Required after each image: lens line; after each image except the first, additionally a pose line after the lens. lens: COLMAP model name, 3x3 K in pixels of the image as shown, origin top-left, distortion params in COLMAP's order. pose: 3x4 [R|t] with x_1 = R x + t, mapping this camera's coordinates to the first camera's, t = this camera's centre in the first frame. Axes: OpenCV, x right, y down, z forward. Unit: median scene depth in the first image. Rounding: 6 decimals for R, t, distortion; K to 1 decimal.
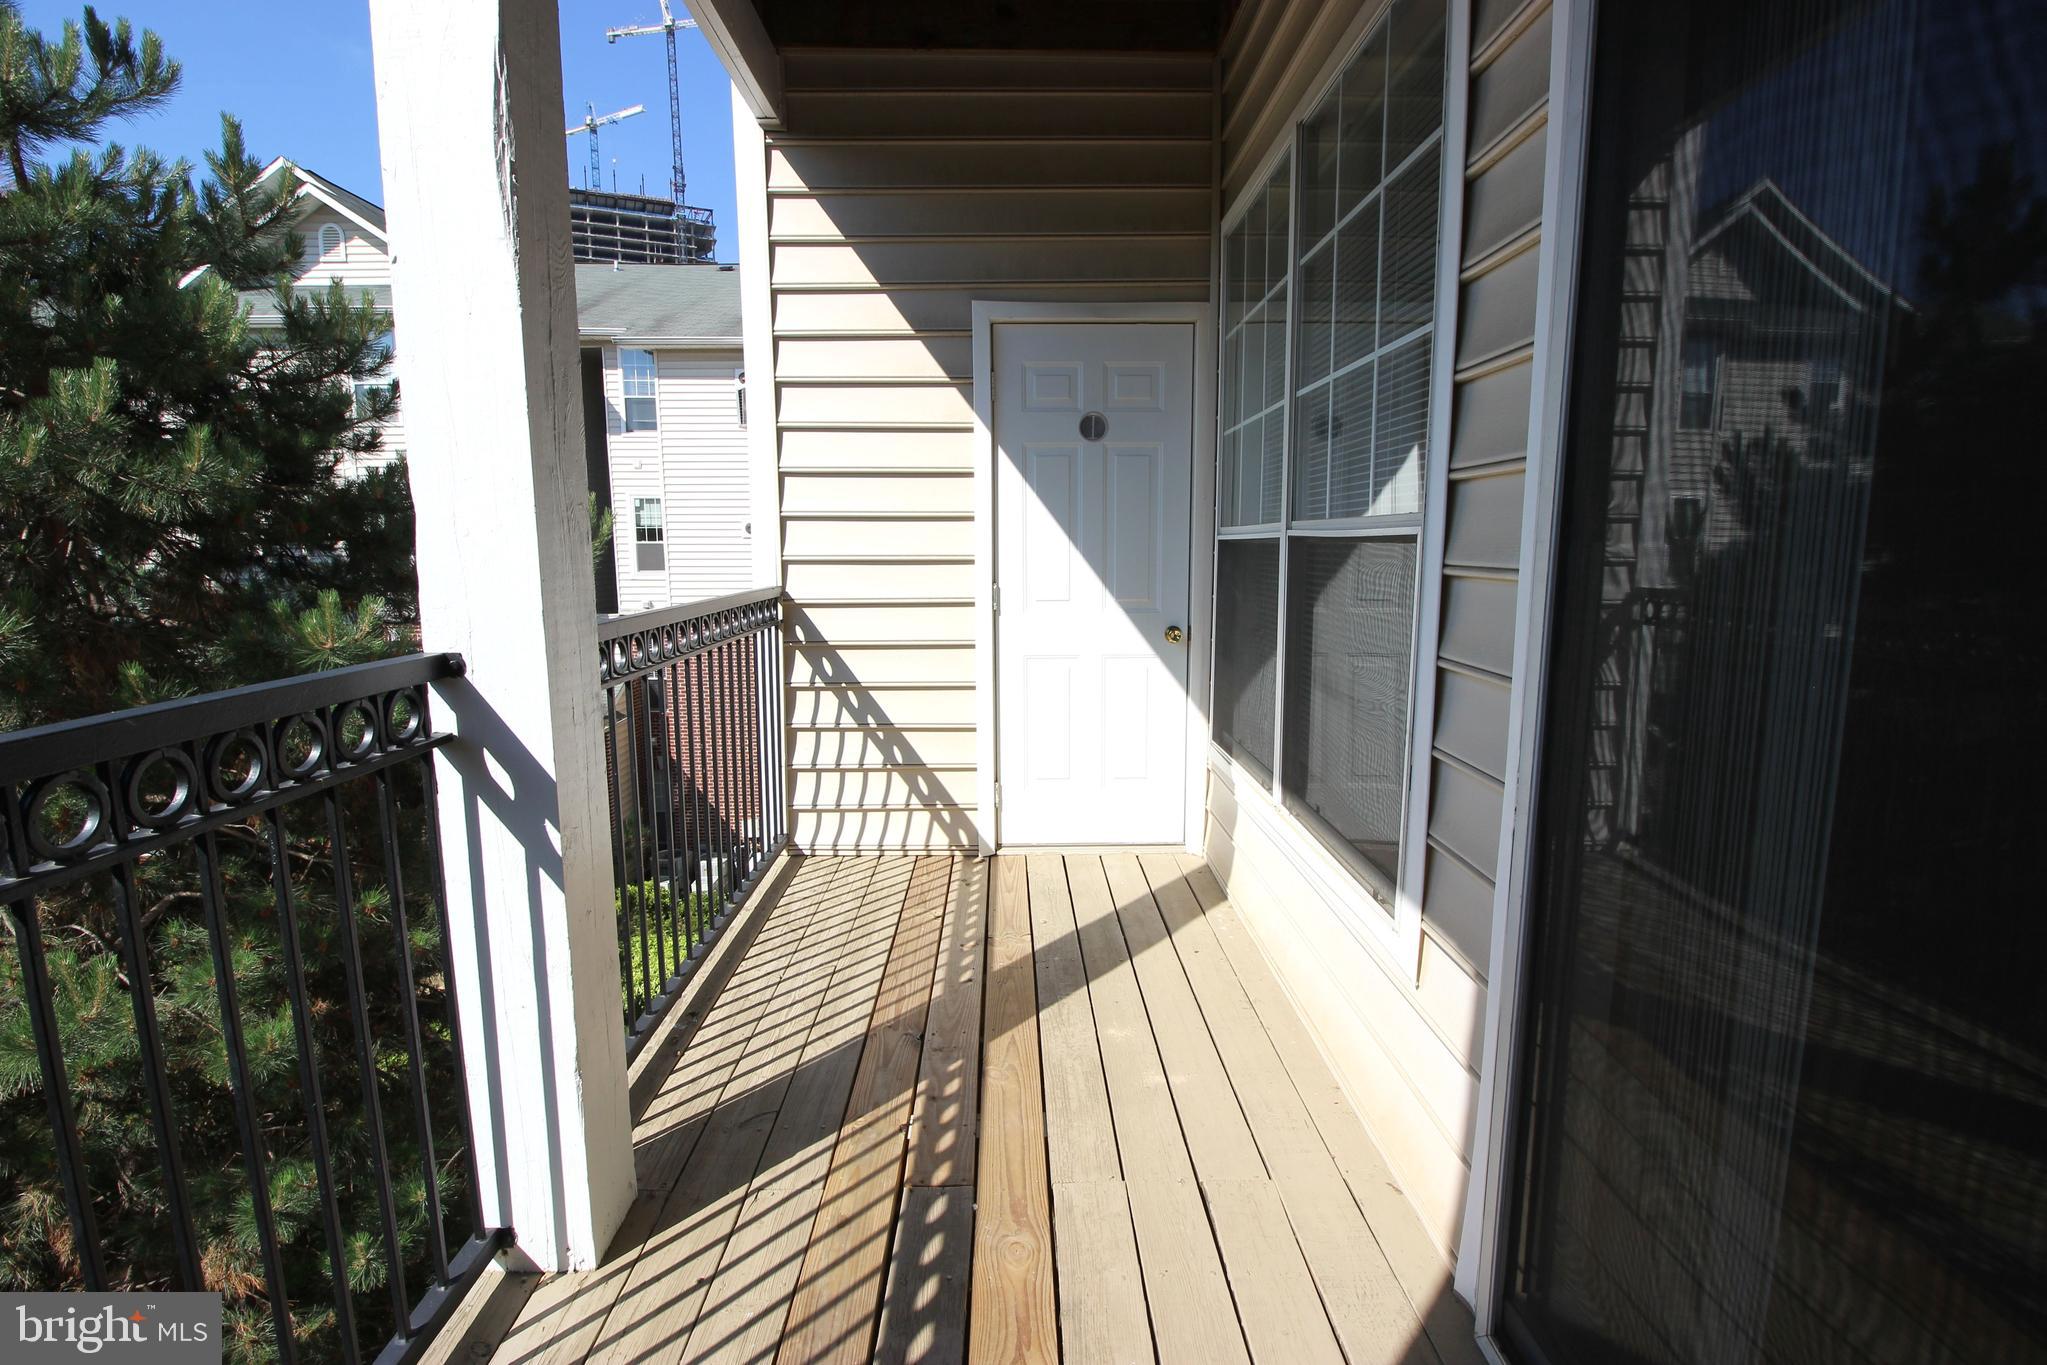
lens RADIAL K [[941.8, 0, 1027.9], [0, 941.8, 680.1], [0, 0, 1]] dist [-0.010611, -0.005572]
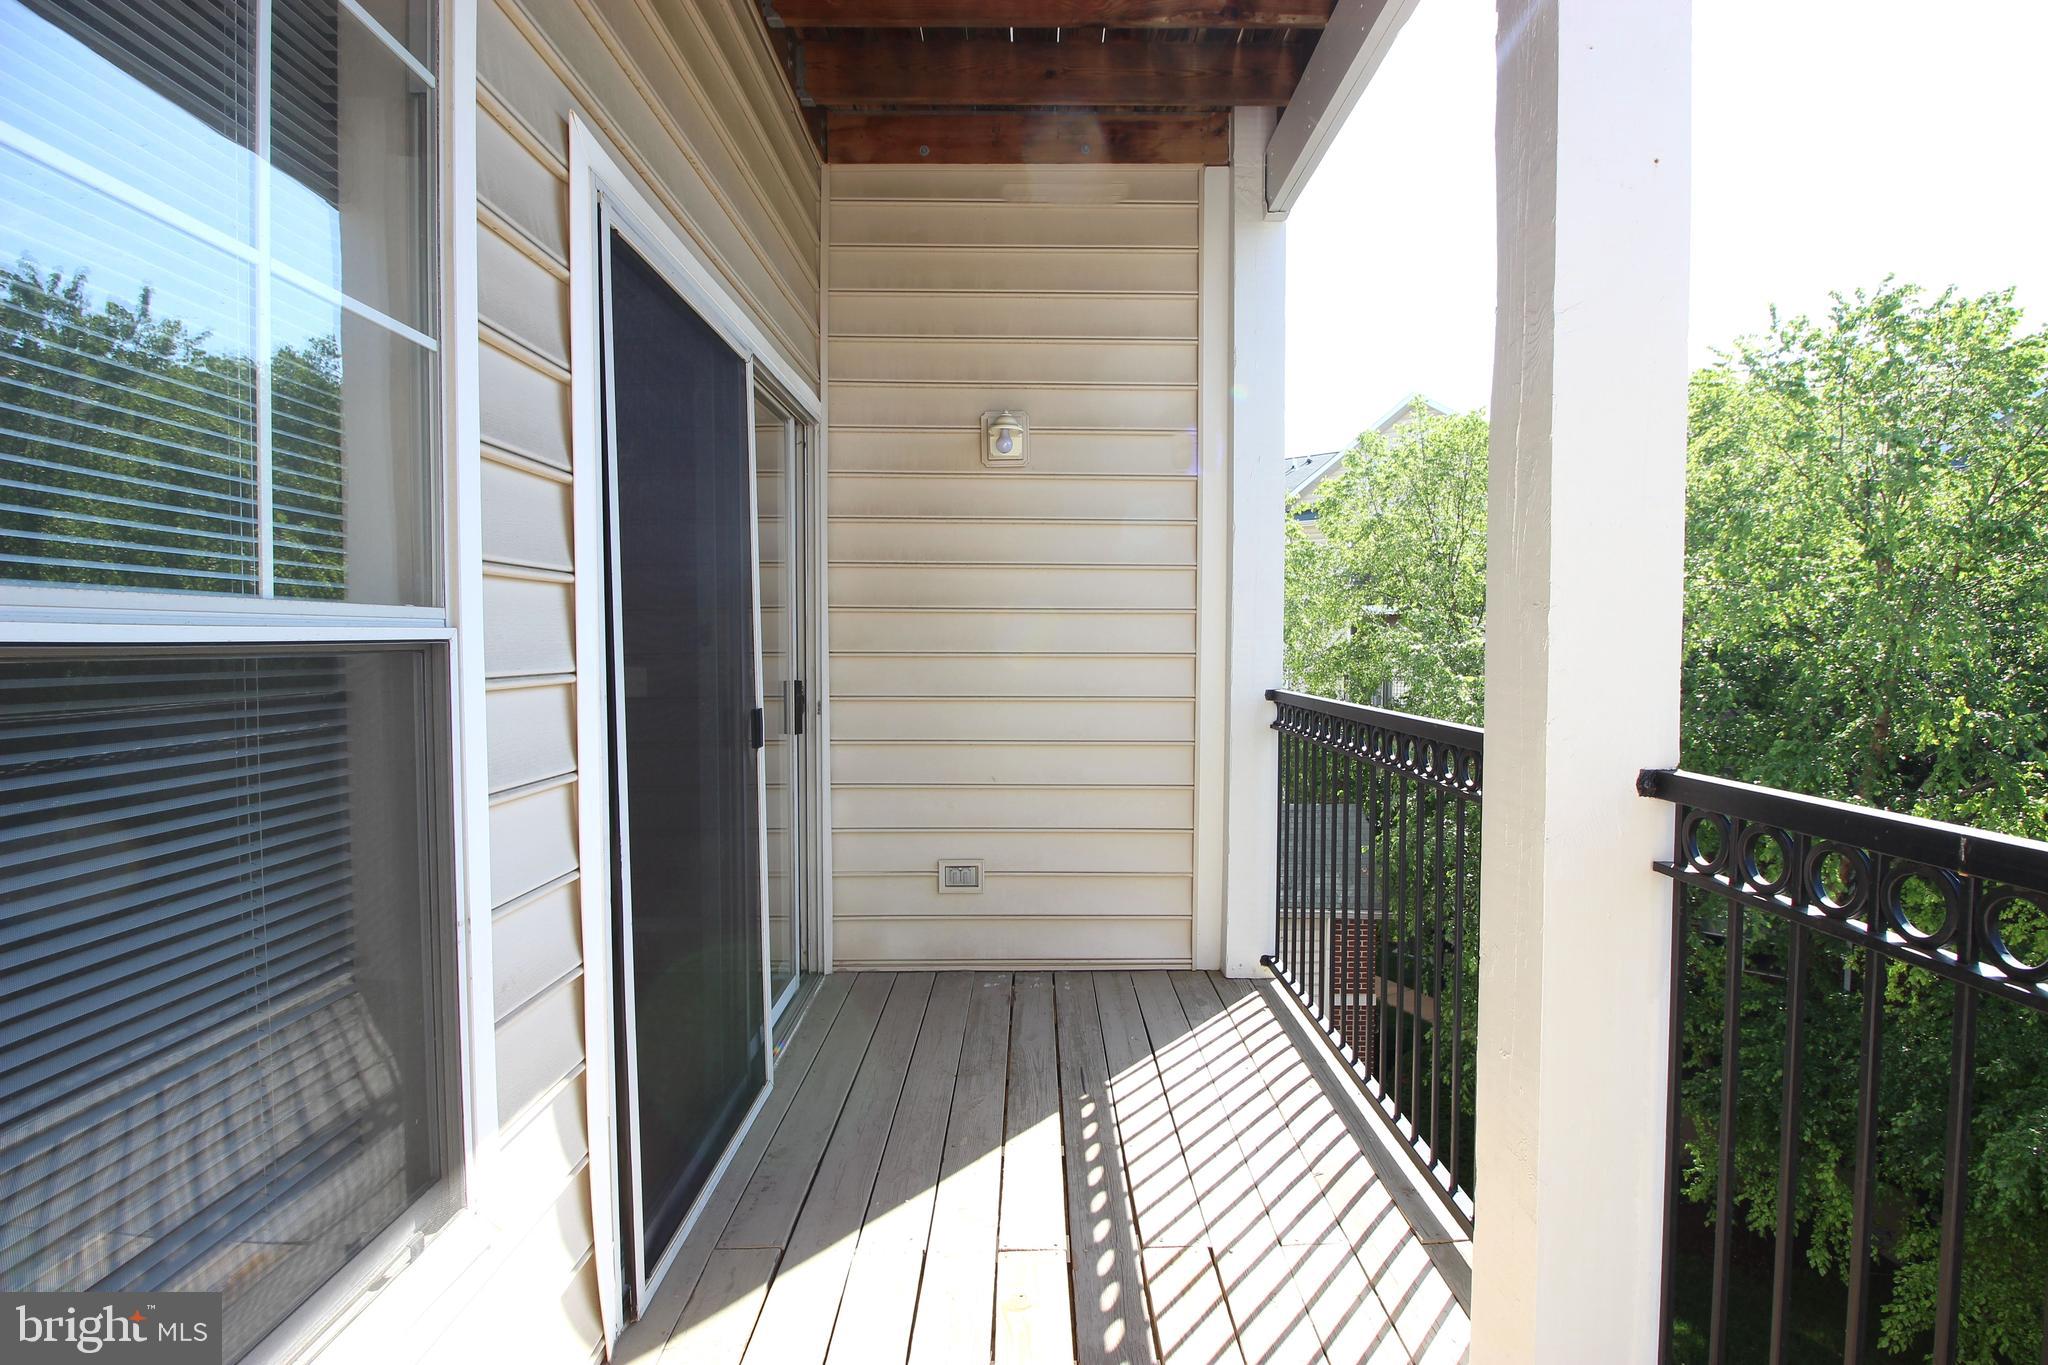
lens RADIAL K [[942.2, 0, 1032.0], [0, 942.2, 681.9], [0, 0, 1]] dist [-0.010611, -0.005572]
pose [[-0.998894, 0.010072, 0.045918, -0.057906], [0.018045, 0.984099, 0.176700, -0.222740], [-0.043408, 0.177333, -0.983193, 1.553578]]
